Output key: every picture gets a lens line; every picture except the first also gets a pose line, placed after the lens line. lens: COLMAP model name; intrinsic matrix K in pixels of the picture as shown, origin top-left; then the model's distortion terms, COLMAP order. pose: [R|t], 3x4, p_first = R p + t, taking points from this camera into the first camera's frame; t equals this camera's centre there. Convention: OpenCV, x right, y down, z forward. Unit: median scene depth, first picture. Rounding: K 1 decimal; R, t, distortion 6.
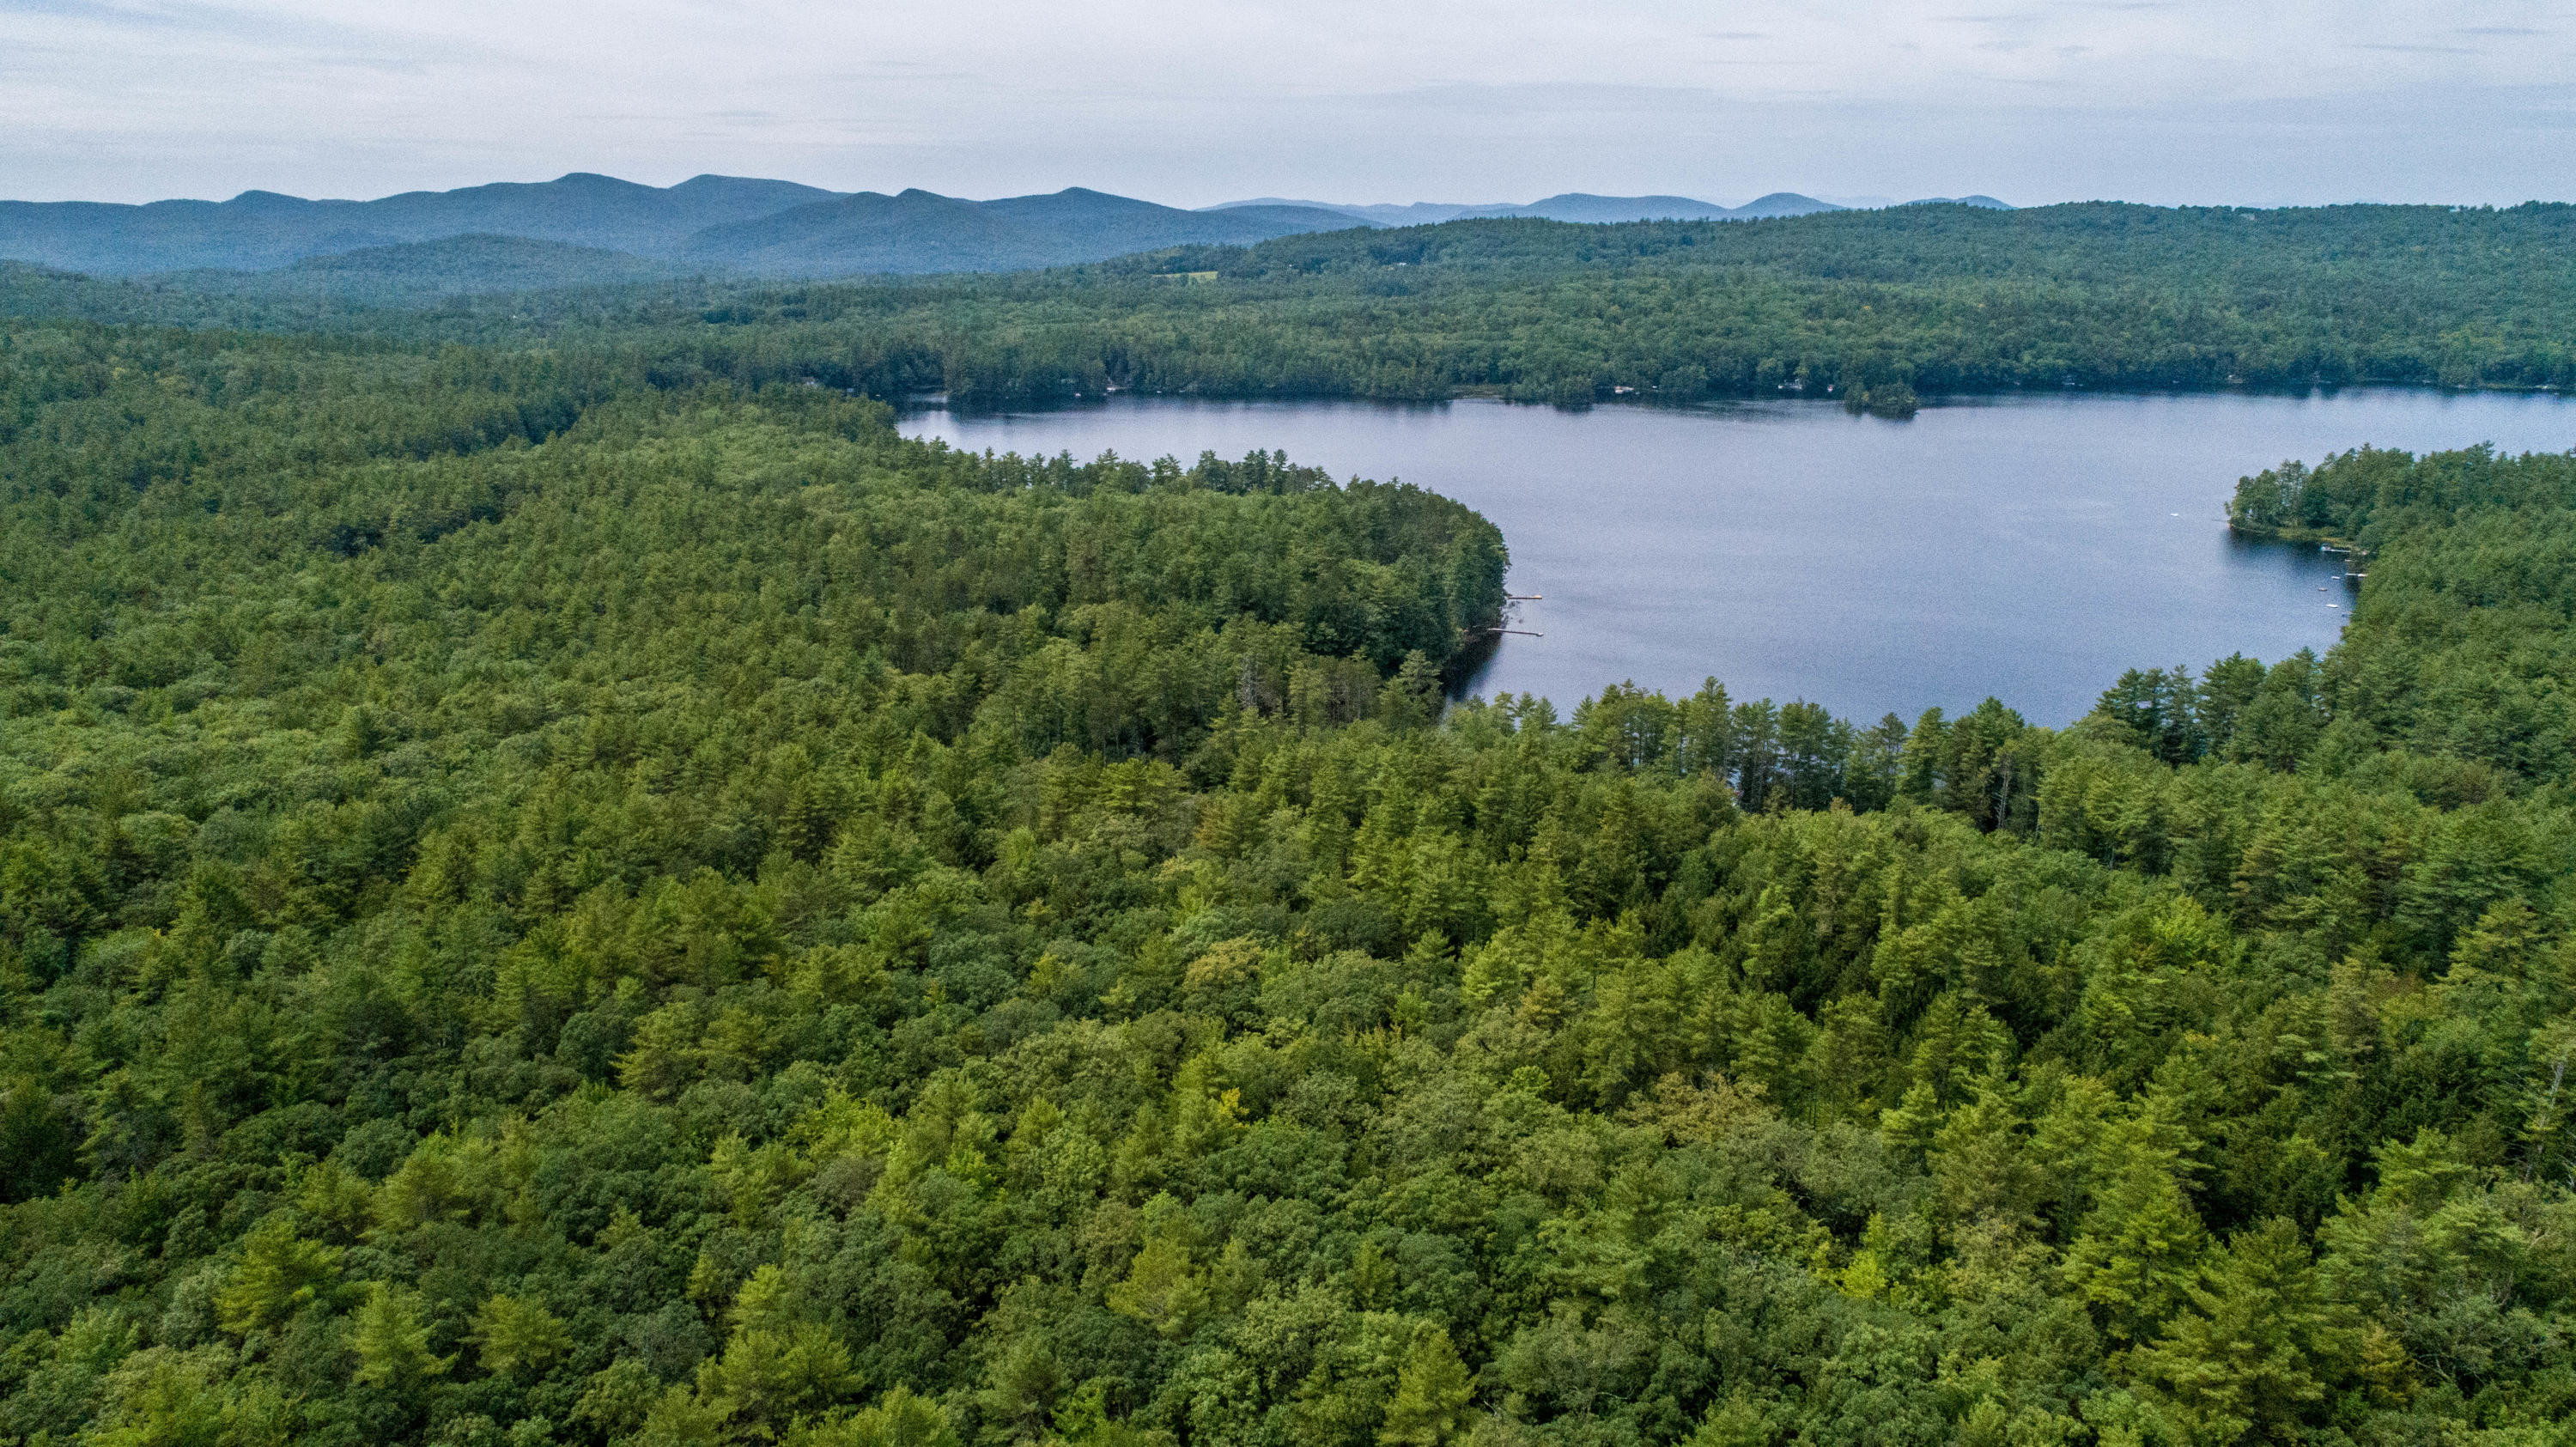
lens RADIAL K [[1733.6, 0, 1288.0], [0, 1733.6, 715.6], [0, 0, 1]] dist [-0.017139, 0.008874]
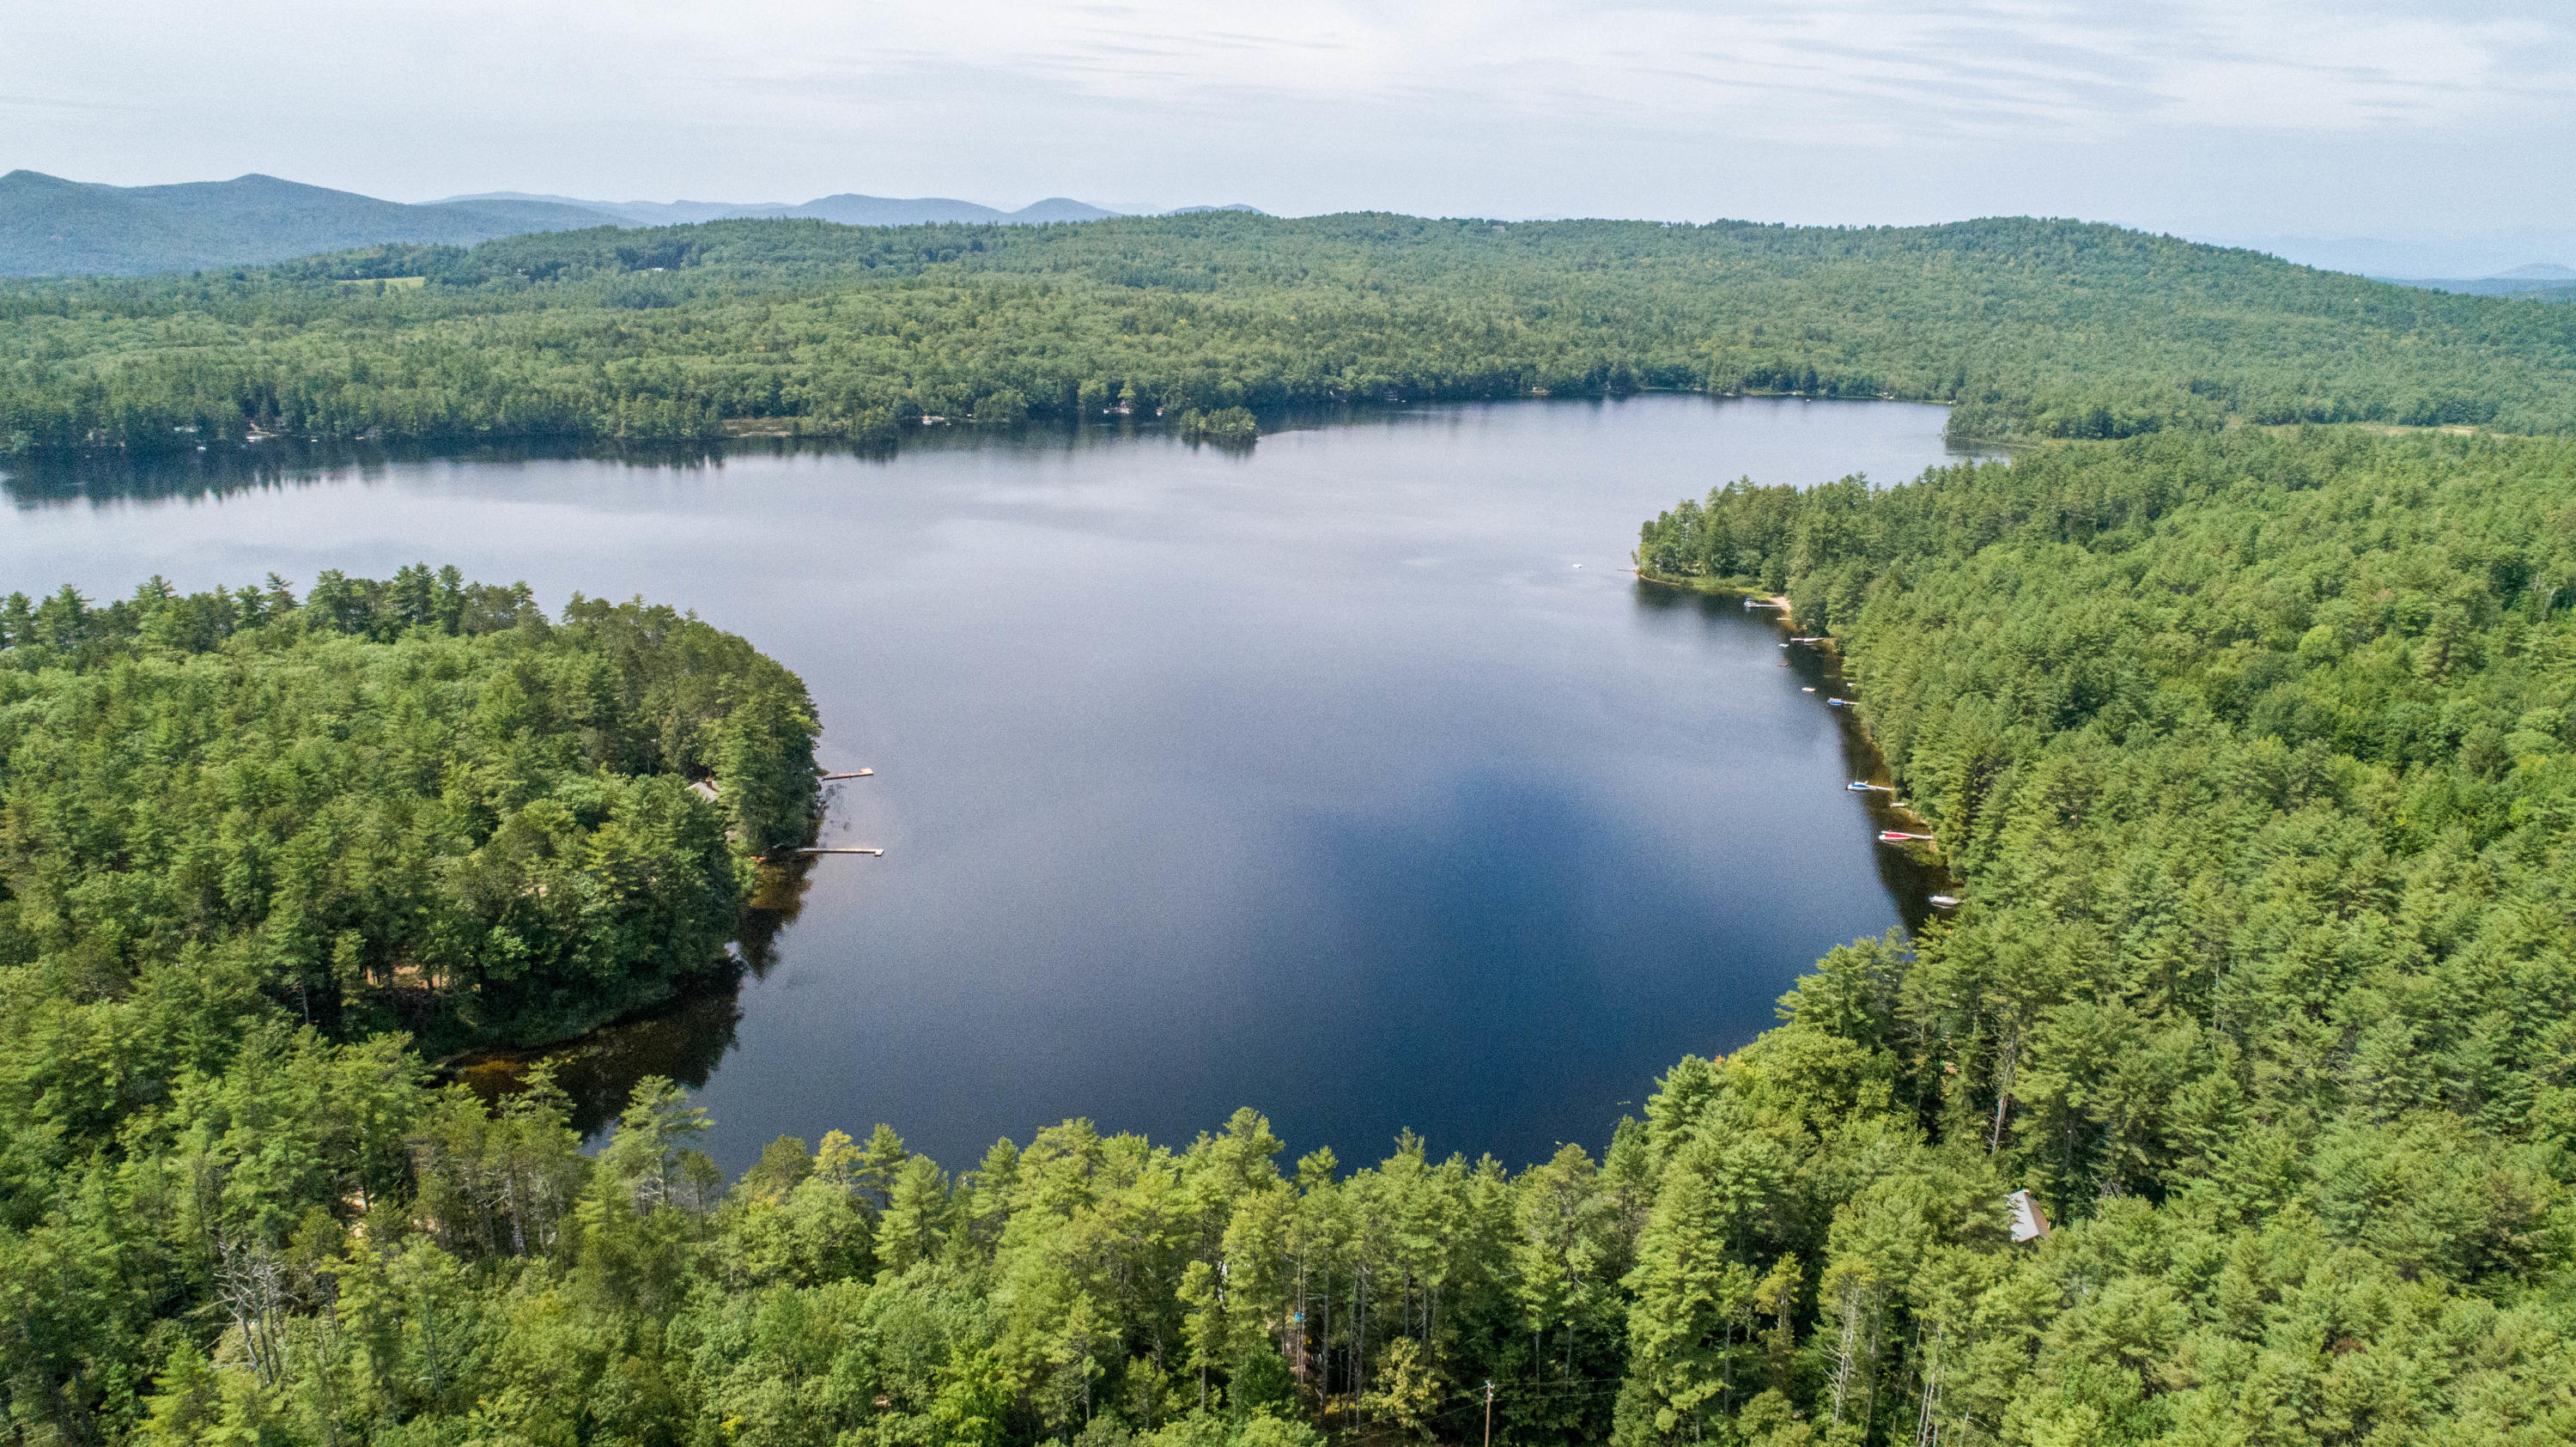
lens RADIAL K [[1733.6, 0, 1289.9], [0, 1733.6, 724.0], [0, 0, 1]] dist [-0.017139, 0.008874]
pose [[0.921861, -0.090626, 0.376775, 0.017537], [0.089491, 0.995775, 0.020554, -0.036521], [-0.377046, 0.014770, 0.926077, 0.125855]]
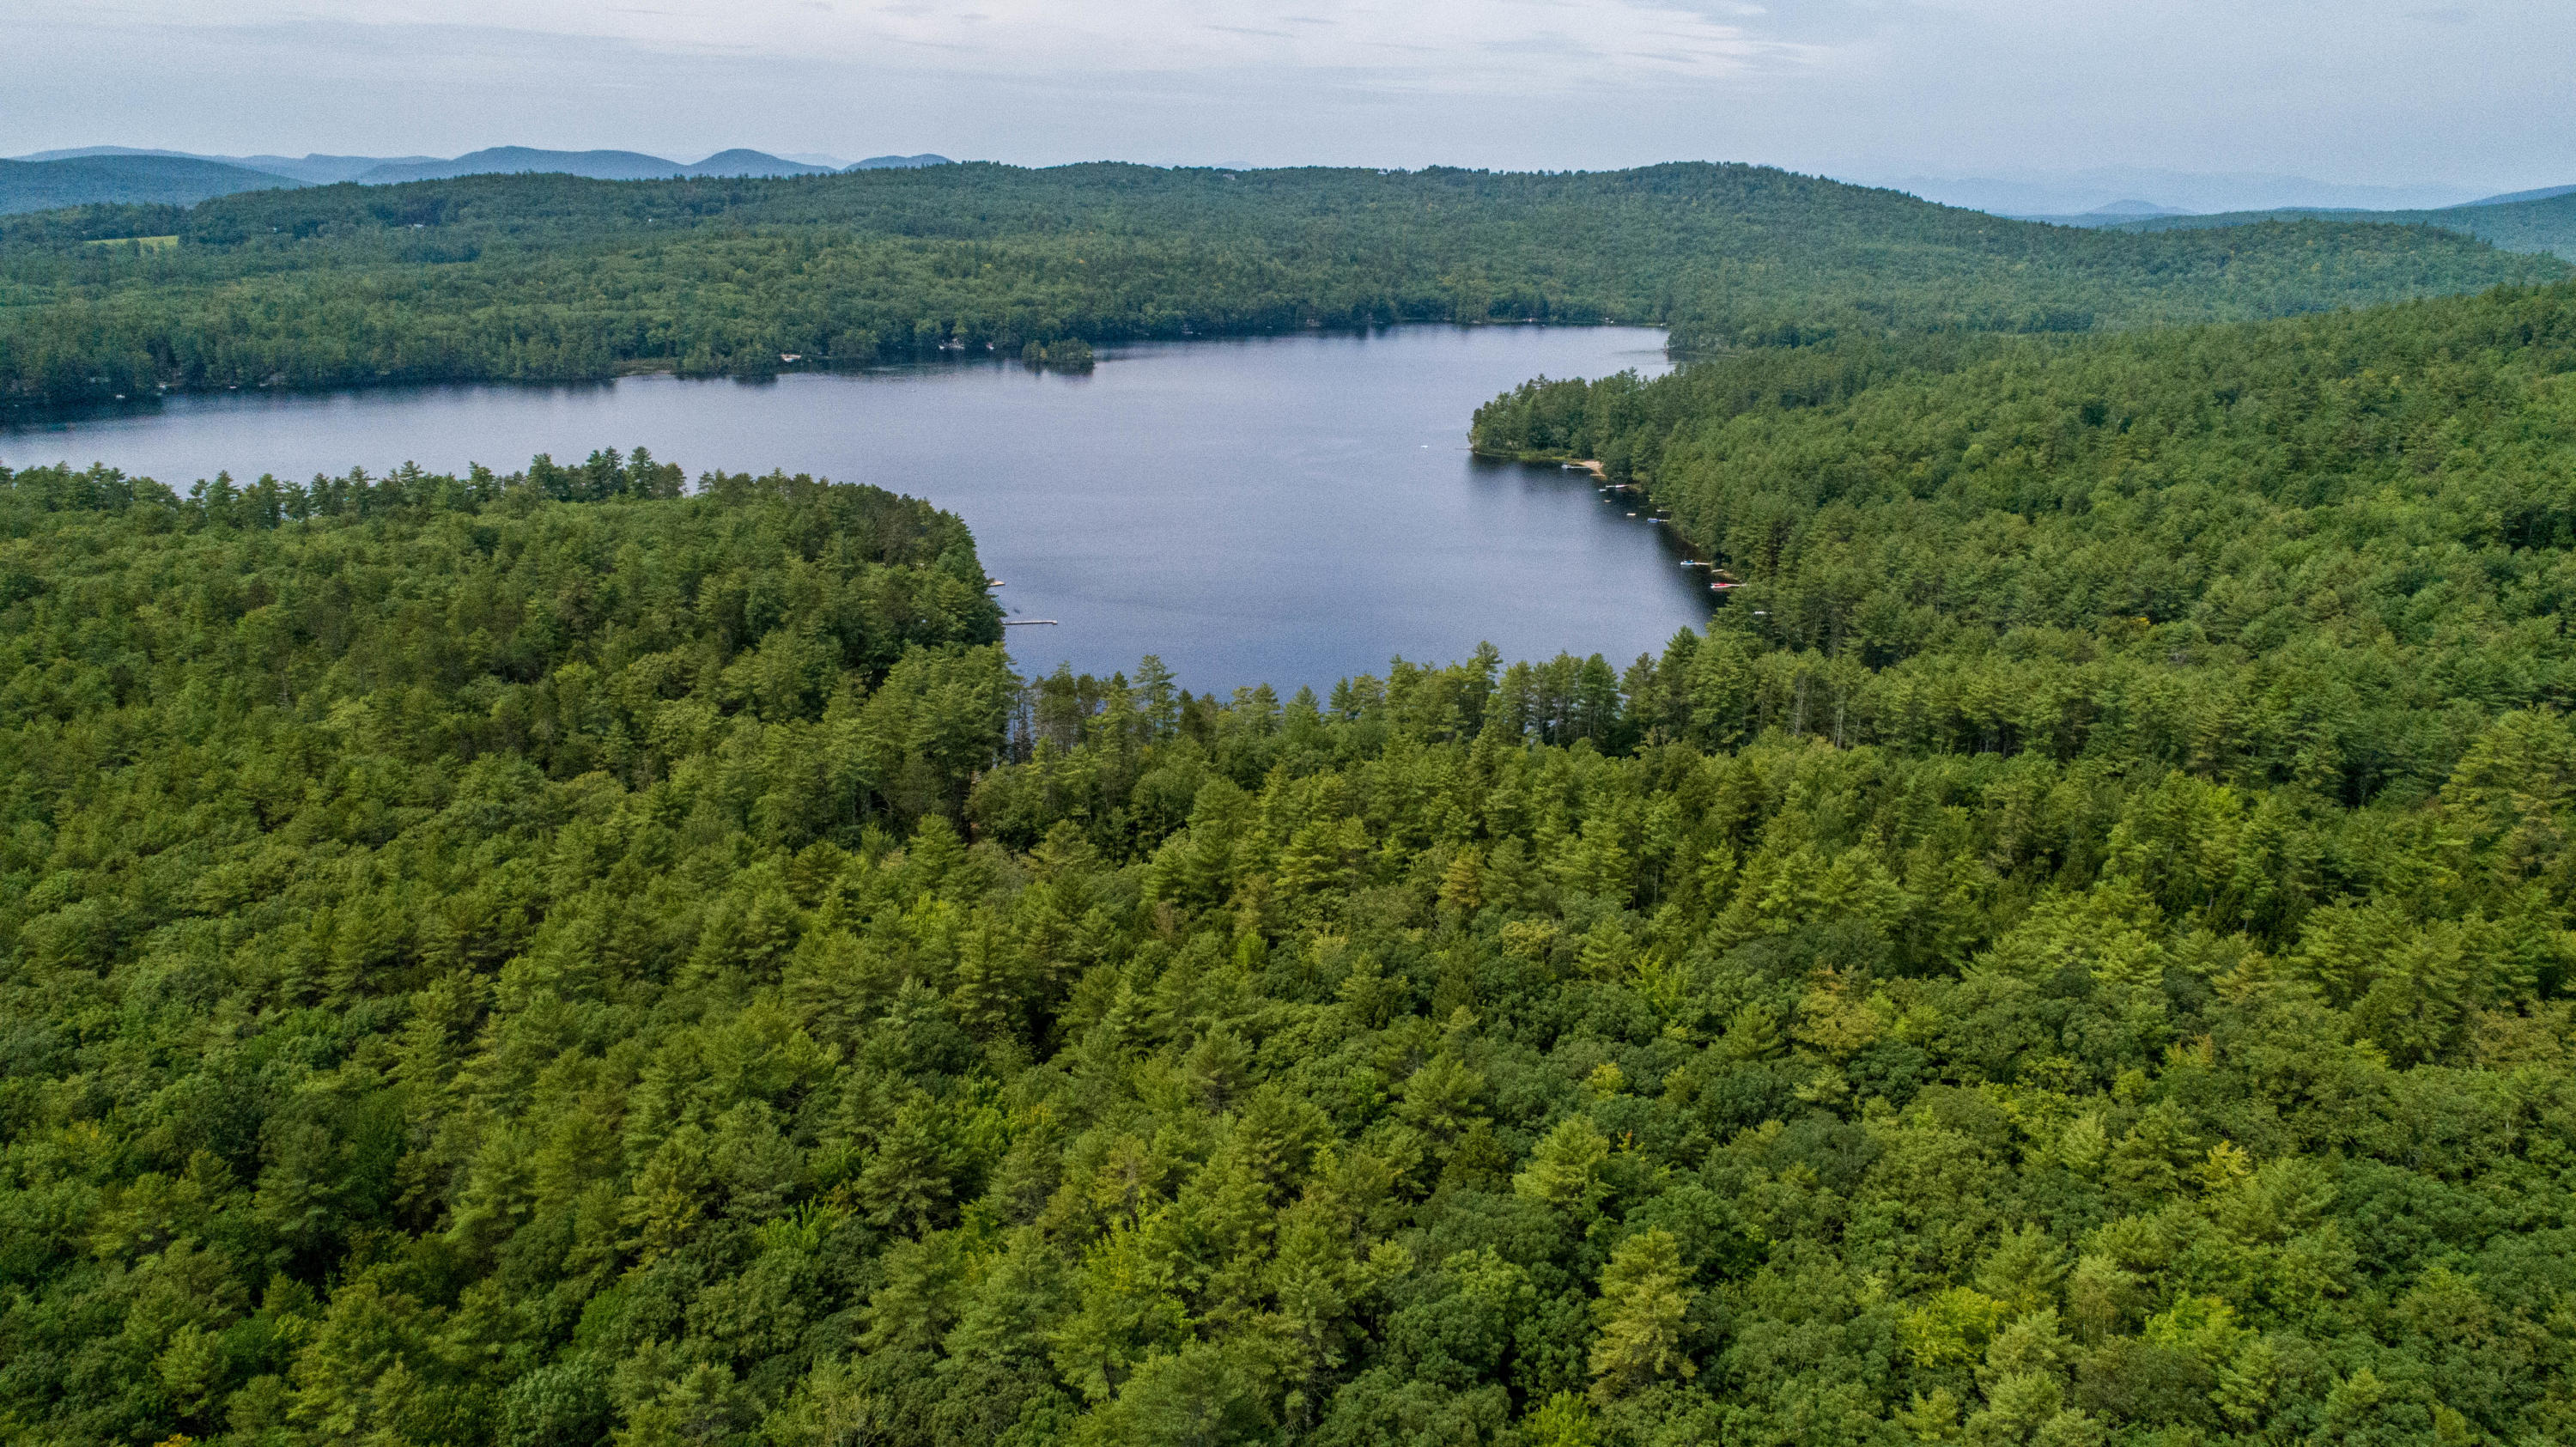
lens RADIAL K [[1733.6, 0, 1294.9], [0, 1733.6, 722.8], [0, 0, 1]] dist [-0.017139, 0.008874]
pose [[0.838724, -0.154519, 0.522174, -0.093736], [0.140545, 0.987834, 0.066569, -0.014281], [-0.526107, 0.017556, 0.850237, 0.050559]]
